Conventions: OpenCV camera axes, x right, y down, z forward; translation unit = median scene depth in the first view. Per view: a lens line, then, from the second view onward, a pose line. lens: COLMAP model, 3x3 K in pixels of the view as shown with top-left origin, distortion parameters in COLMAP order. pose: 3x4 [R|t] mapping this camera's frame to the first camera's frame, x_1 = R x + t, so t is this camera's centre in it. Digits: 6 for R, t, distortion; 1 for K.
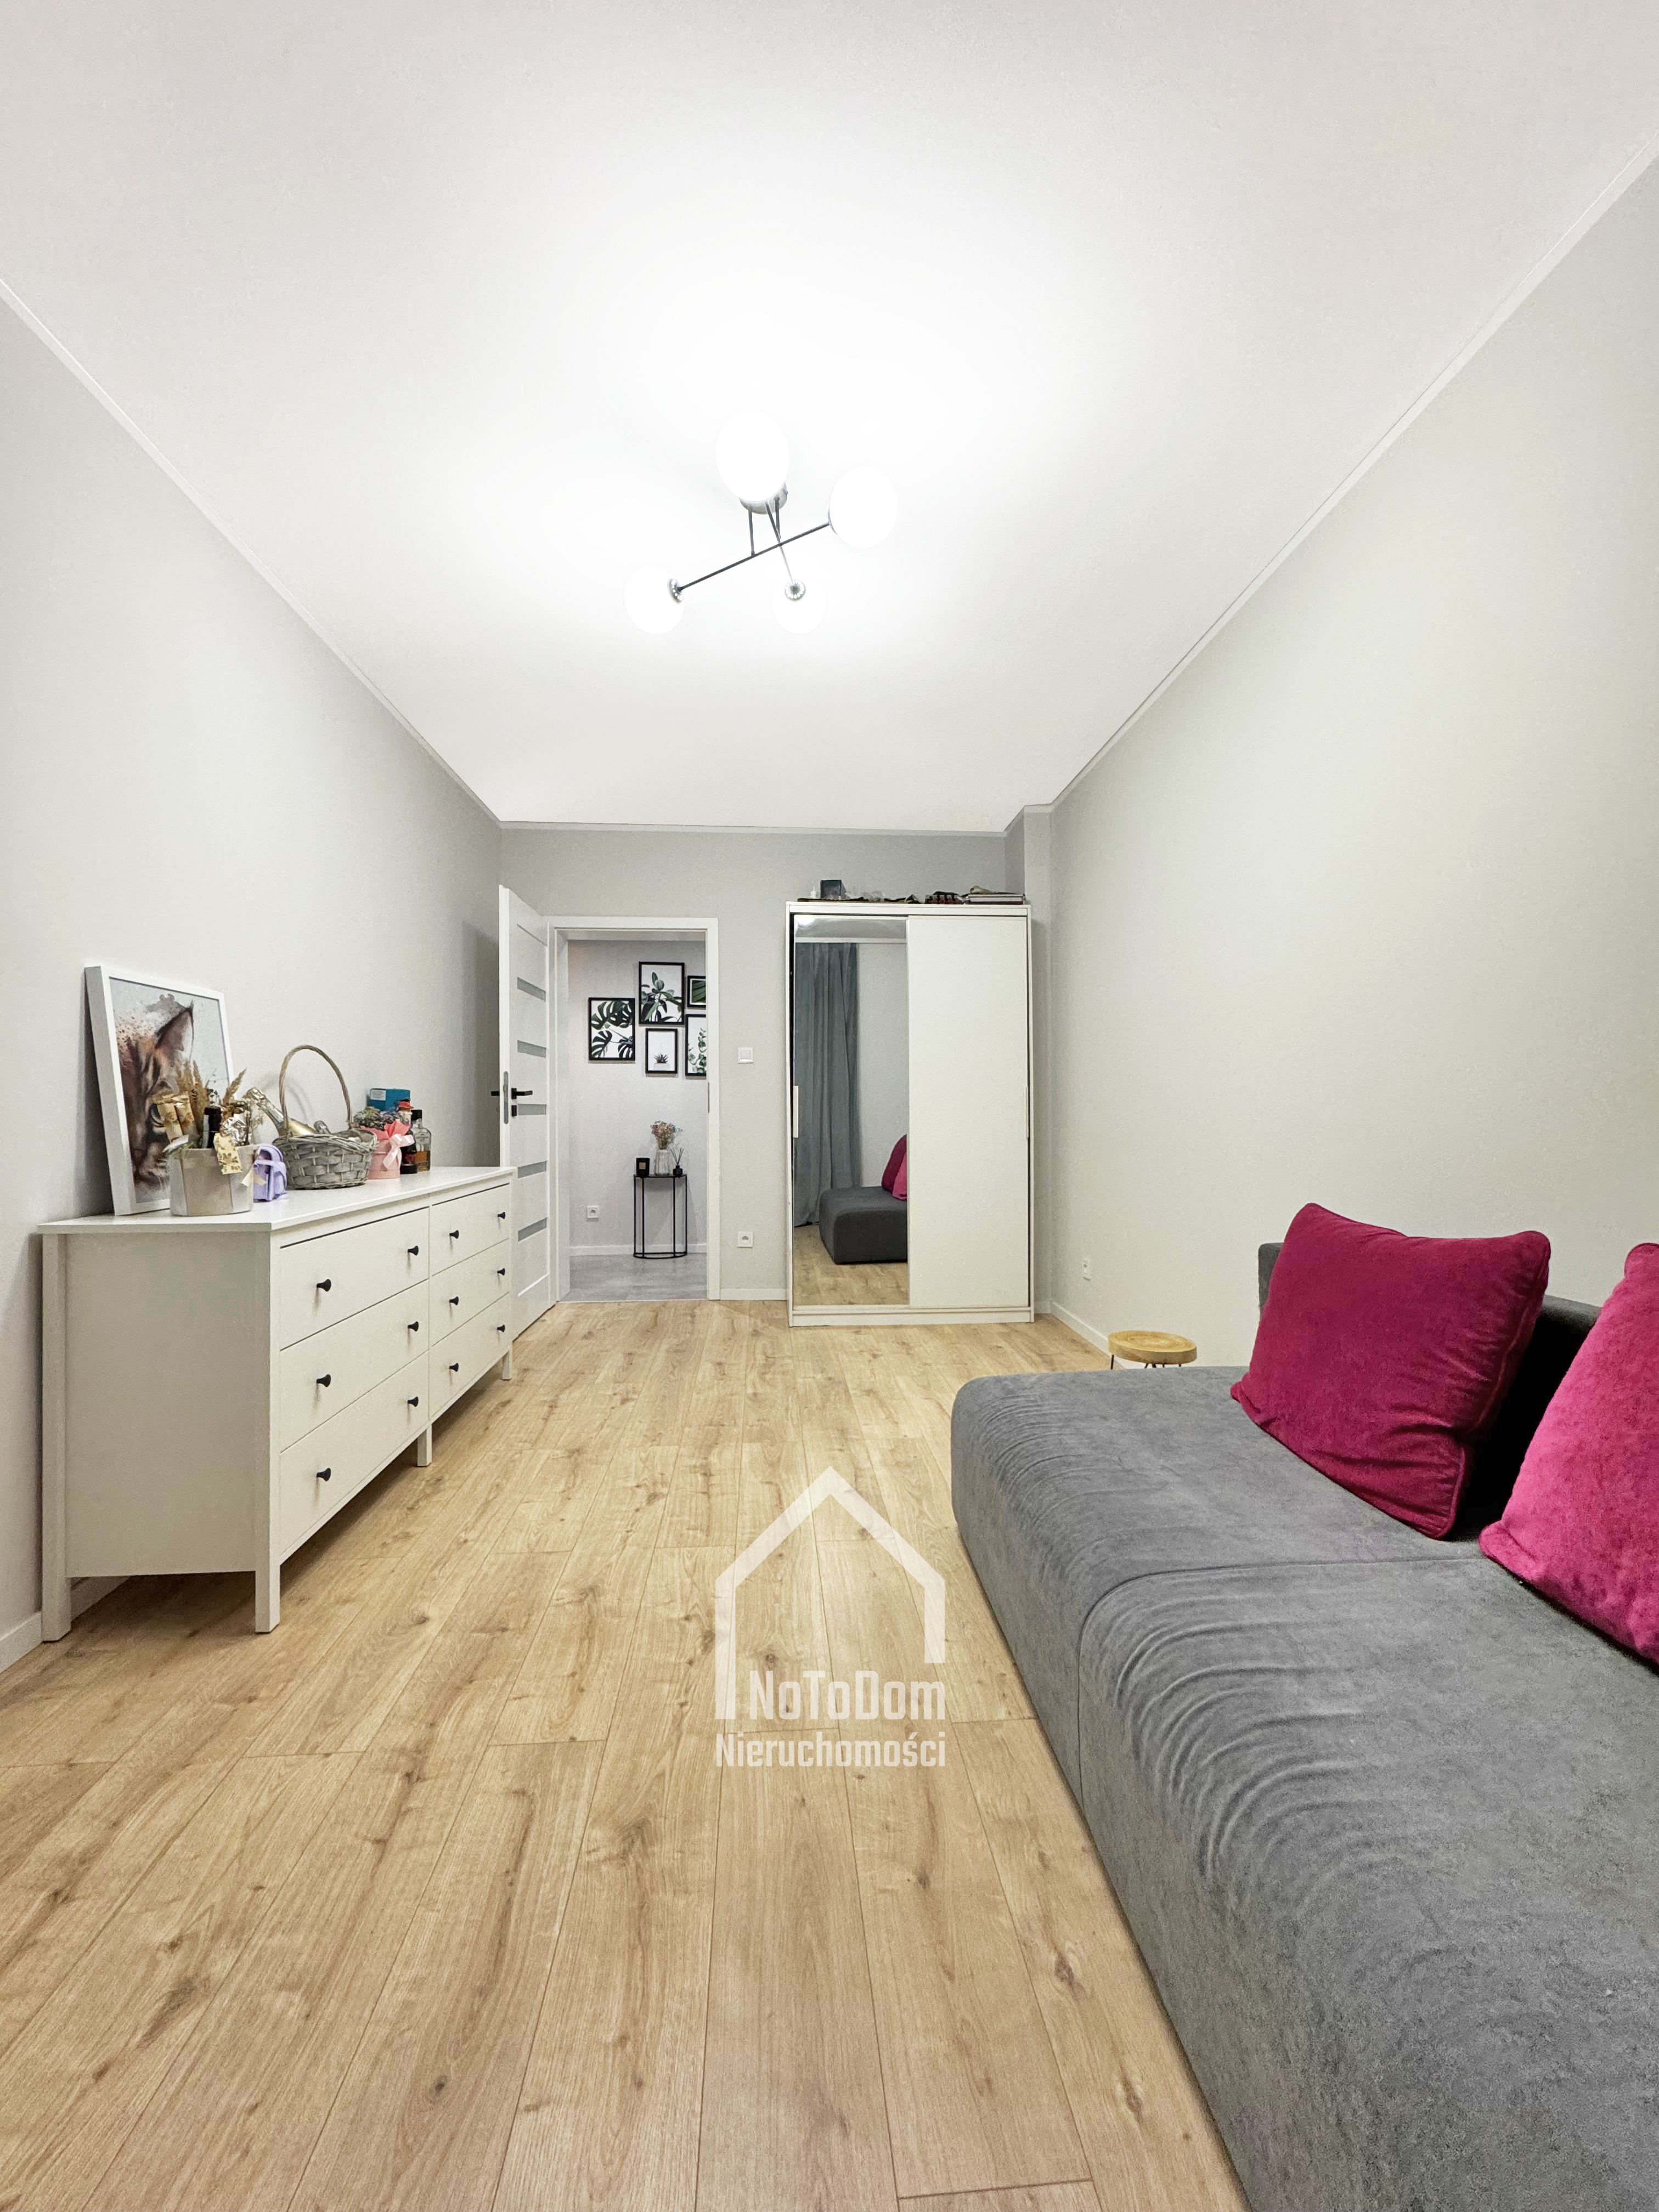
lens RADIAL K [[889.1, 0, 829.5], [0, 889.1, 1106.0], [0, 0, 1]] dist [0.001764, 0.000268]
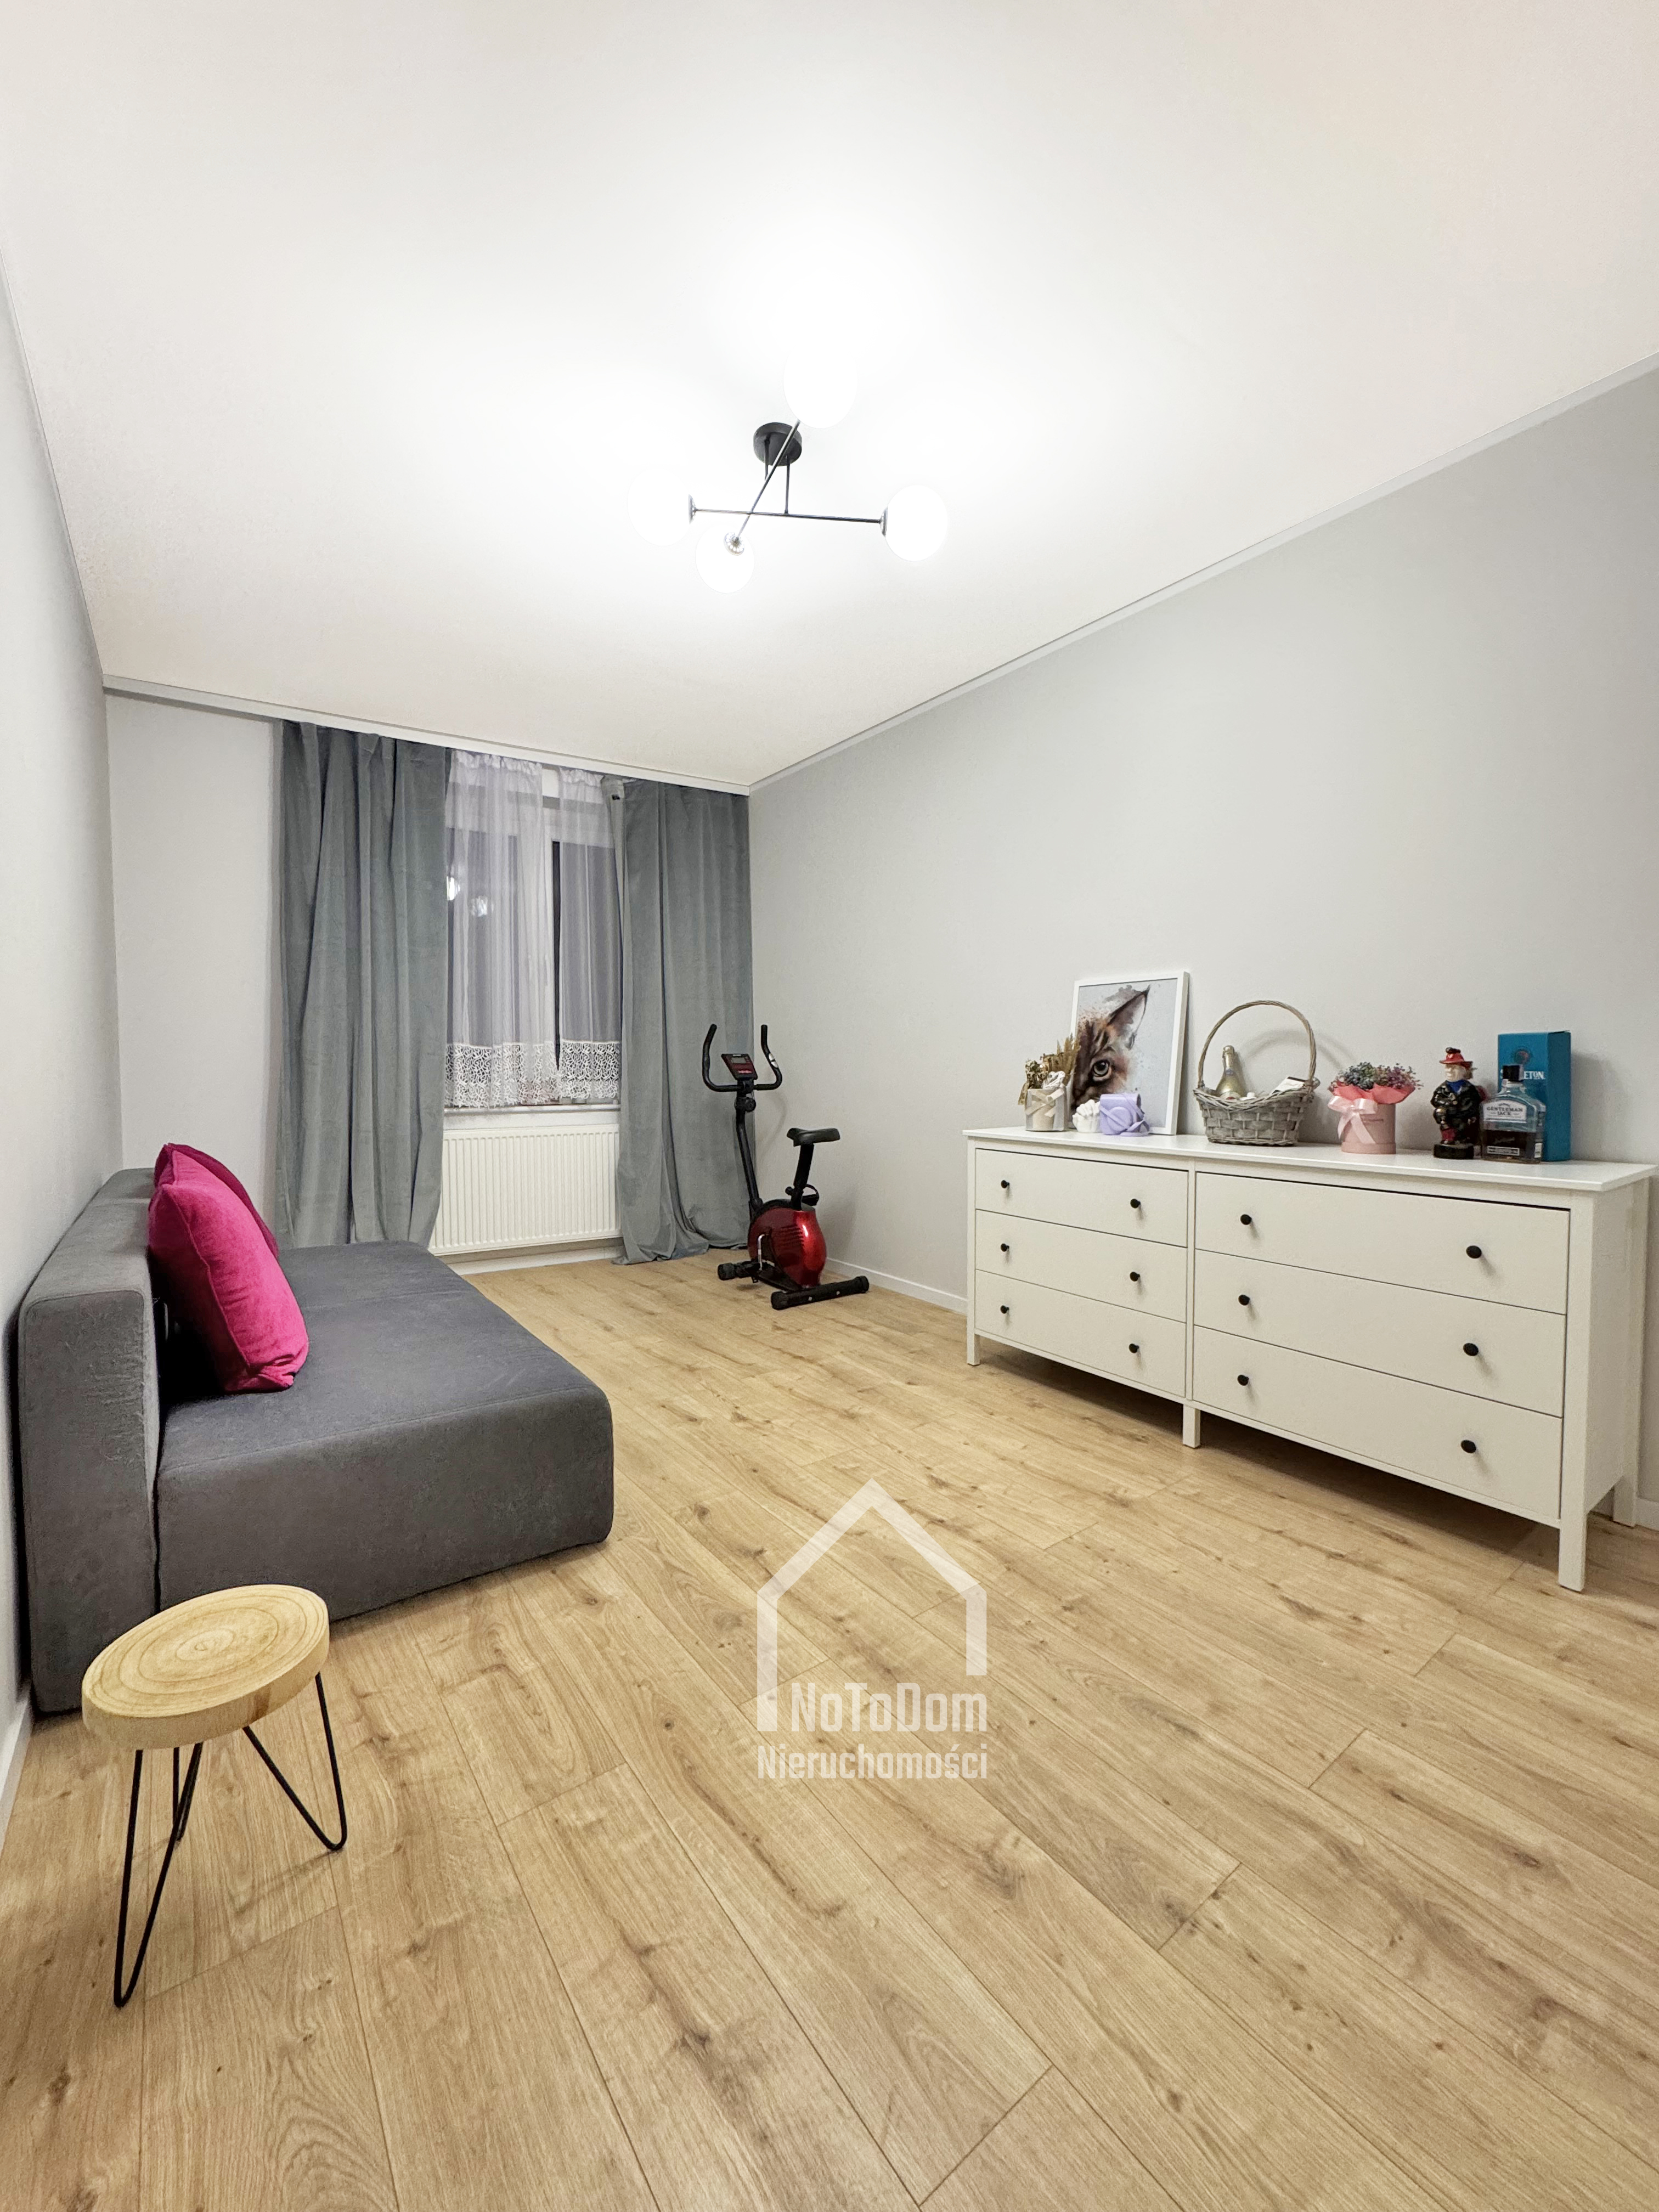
lens RADIAL K [[879.1, 0, 829.0], [0, 879.1, 1102.5], [0, 0, 1]] dist [-0.000782, -0.000653]
pose [[-0.845212, 0.029633, -0.533610, 0.413766], [0.008425, 0.999076, 0.042138, 0.000035], [0.534365, 0.031120, -0.844680, 1.850856]]
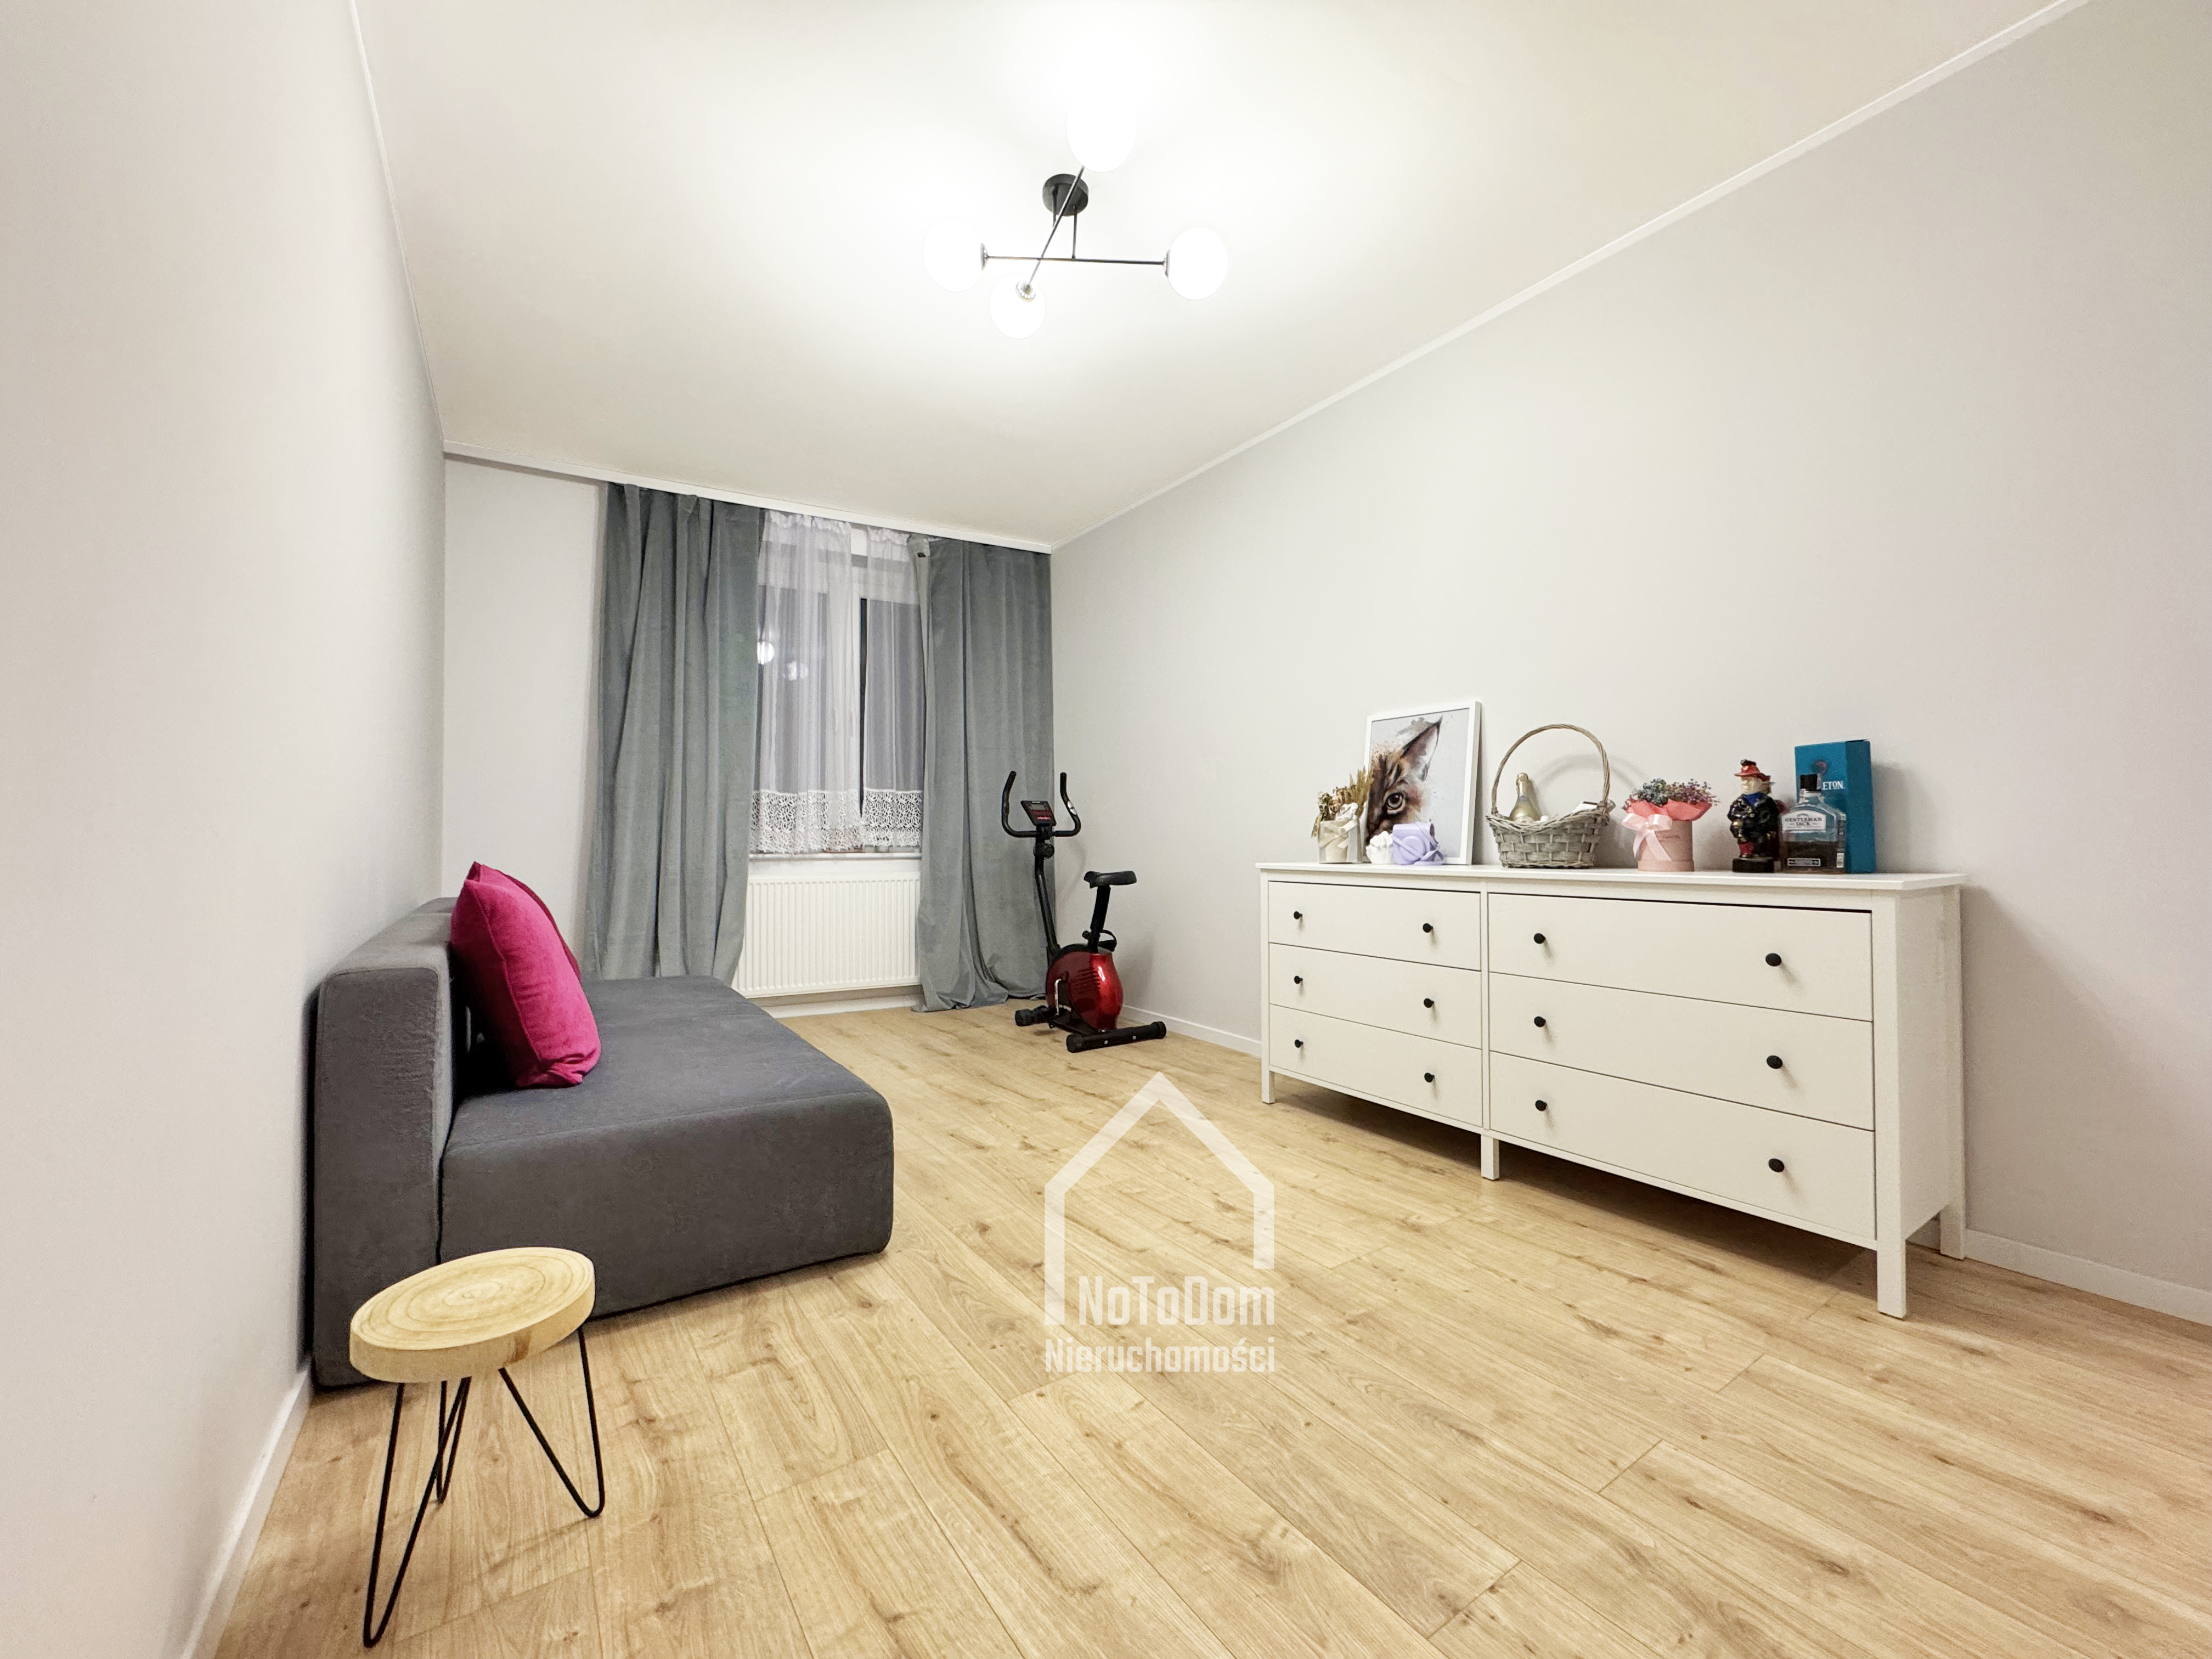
lens RADIAL K [[879.1, 0, 1102.8], [0, 879.1, 829.5], [0, 0, 1]] dist [-0.000782, -0.000653]
pose [[-0.867309, -0.000643, -0.497770, 0.393235], [0.007892, 0.999856, -0.015043, 0.069489], [0.497708, -0.016975, -0.867179, 1.873859]]
